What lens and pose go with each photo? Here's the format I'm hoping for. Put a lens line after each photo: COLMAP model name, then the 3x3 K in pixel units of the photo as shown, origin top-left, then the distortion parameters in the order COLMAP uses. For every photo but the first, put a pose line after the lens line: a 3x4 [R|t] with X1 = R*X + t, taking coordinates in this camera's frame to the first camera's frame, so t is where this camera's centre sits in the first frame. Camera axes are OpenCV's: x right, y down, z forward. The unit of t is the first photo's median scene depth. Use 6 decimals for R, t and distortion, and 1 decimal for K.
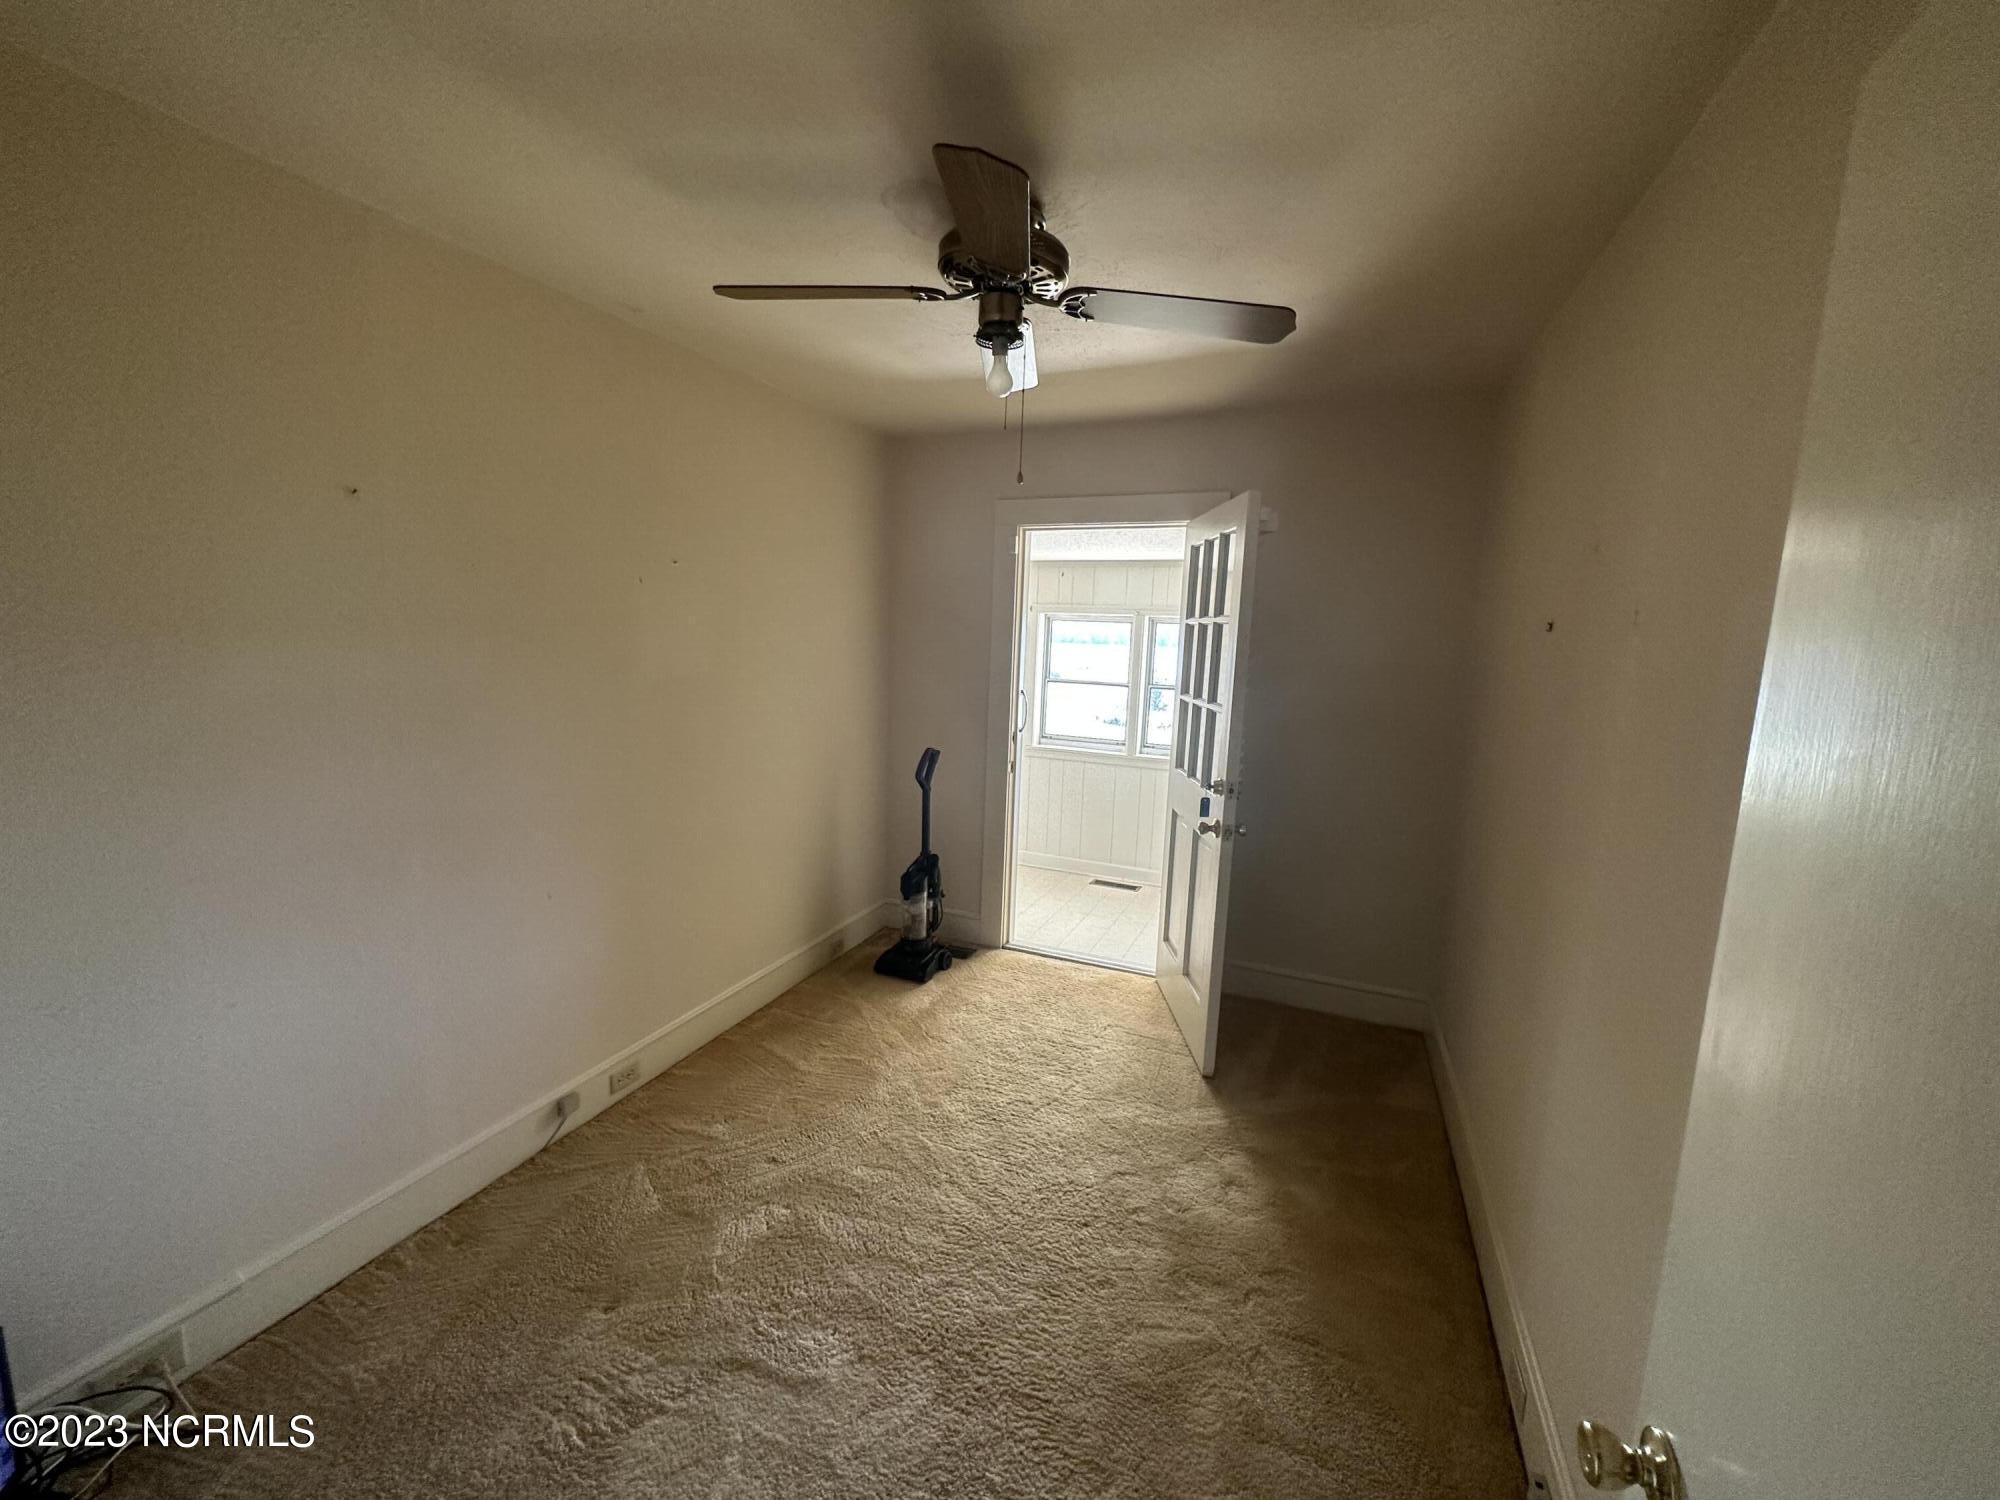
lens RADIAL K [[797.2, 0, 996.7], [0, 797.2, 747.6], [0, 0, 1]] dist [-0.007043, 0.000049]
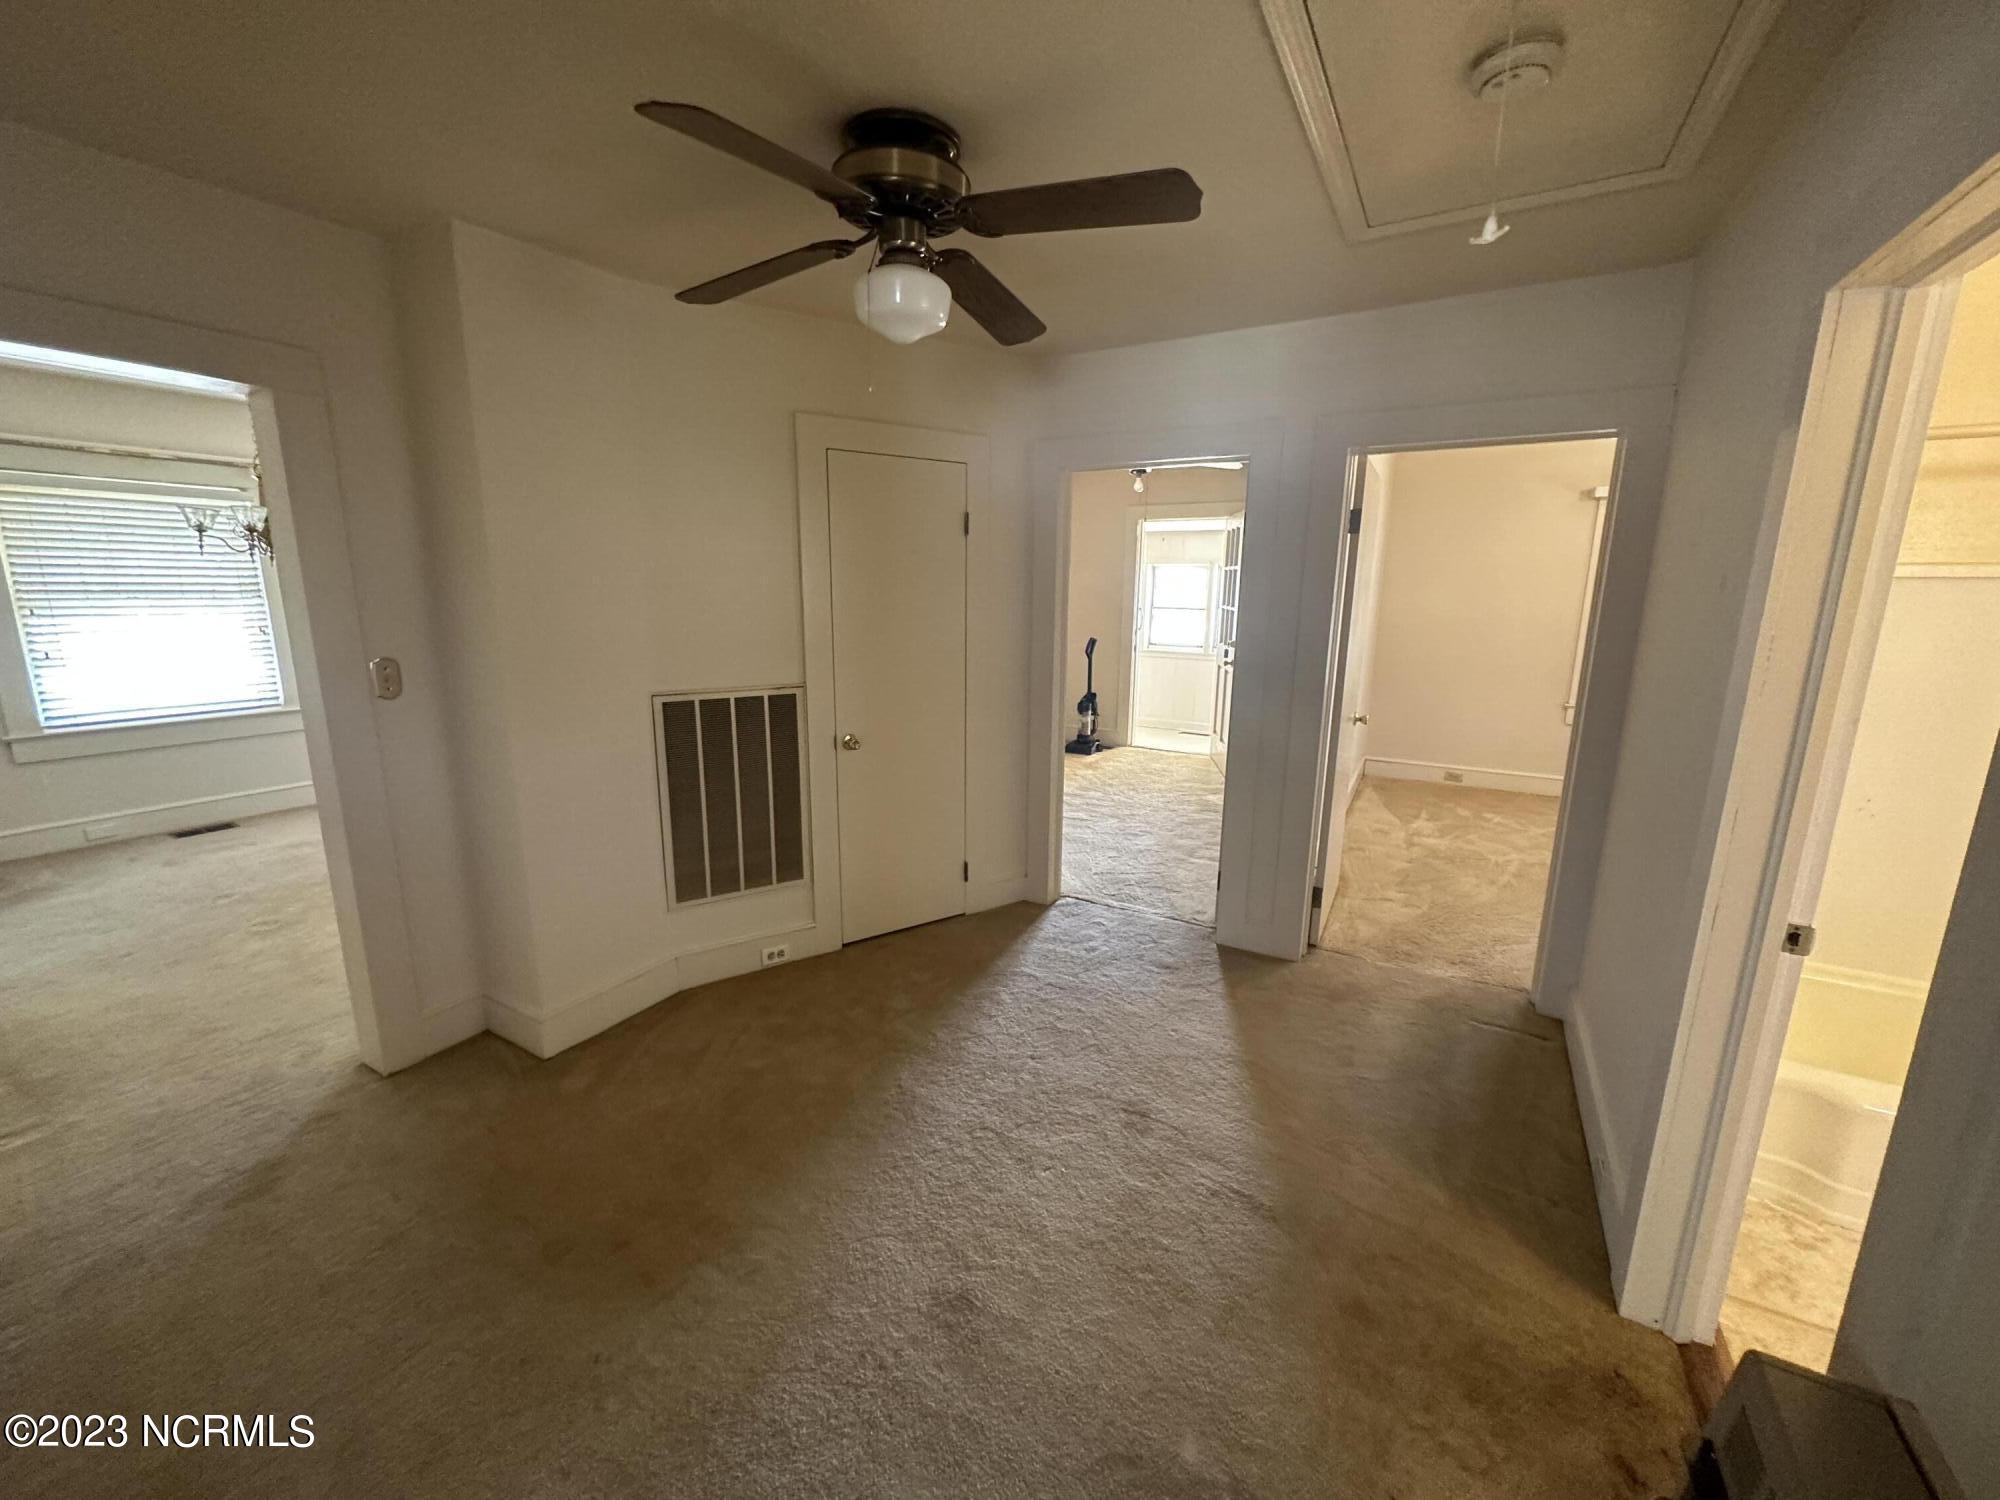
lens RADIAL K [[797.2, 0, 1016.5], [0, 797.2, 744.6], [0, 0, 1]] dist [-0.007043, 0.000049]
pose [[0.994677, 0.003709, -0.102979, -0.066782], [0.001969, 0.998485, 0.054985, 0.153608], [0.103027, -0.054895, 0.993163, -0.956666]]
